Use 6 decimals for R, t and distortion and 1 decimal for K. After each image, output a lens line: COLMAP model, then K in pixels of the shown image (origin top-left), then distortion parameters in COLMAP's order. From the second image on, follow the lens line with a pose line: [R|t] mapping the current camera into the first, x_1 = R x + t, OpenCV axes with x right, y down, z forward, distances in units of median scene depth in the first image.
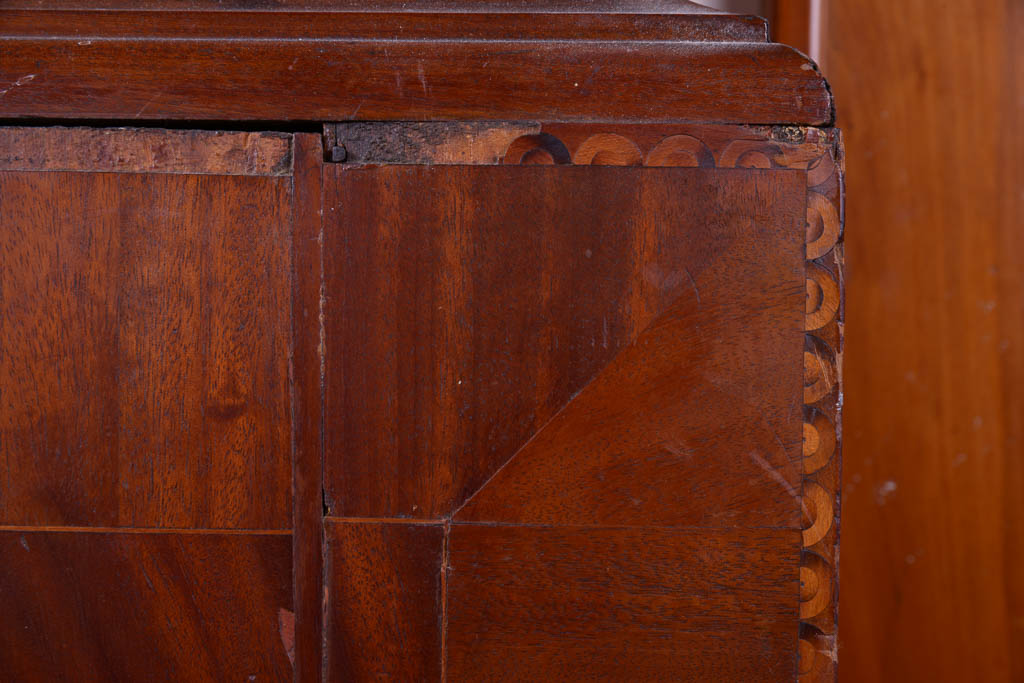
lens RADIAL K [[1581.2, 0, 512.0], [0, 1581.2, 341.5], [0, 0, 1]] dist [-0.037467, -0.044318]
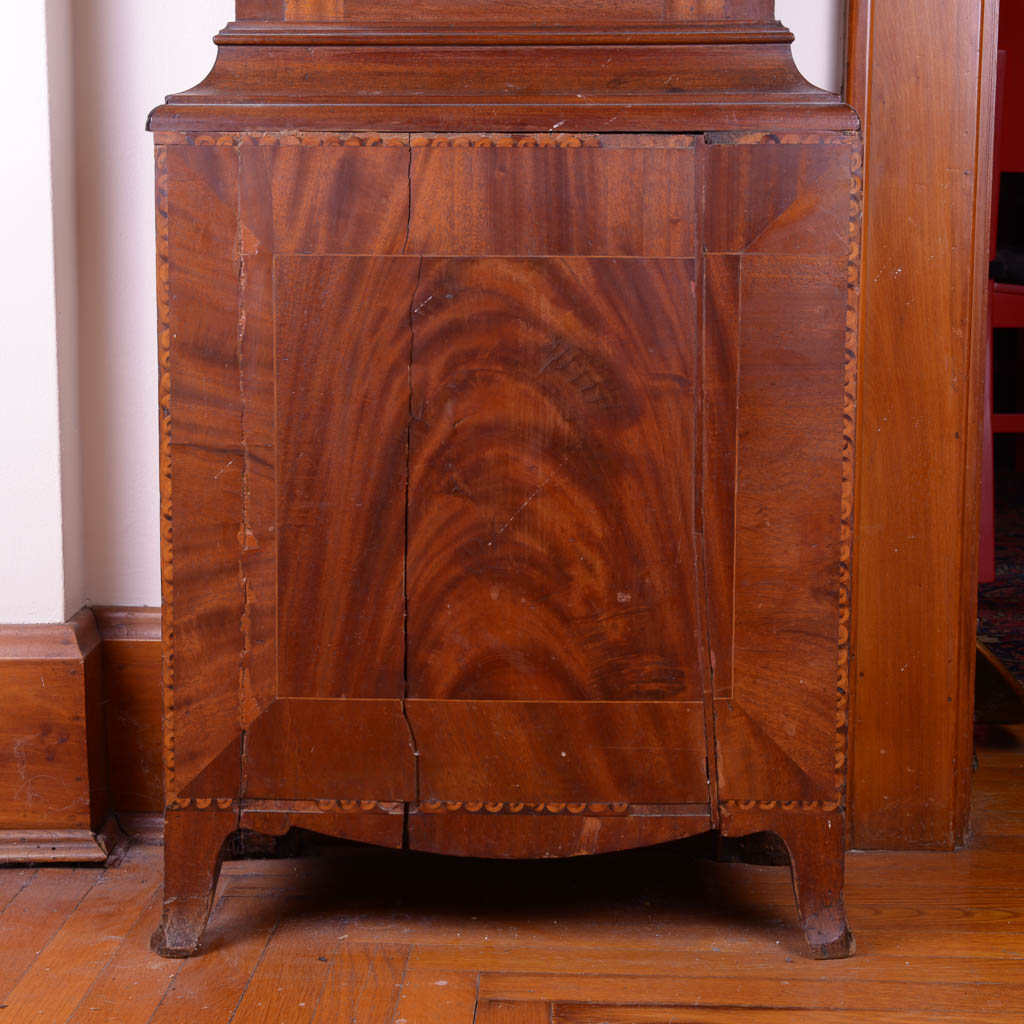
lens RADIAL K [[1918.0, 0, 512.0], [0, 1918.0, 512.0], [0, 0, 1]] dist [0.037412, 0.119035]
pose [[0.999738, -0.007747, -0.021516, -0.440870], [0.010670, 0.990198, 0.139260, 0.084346], [0.020226, -0.139453, 0.990022, -3.087017]]
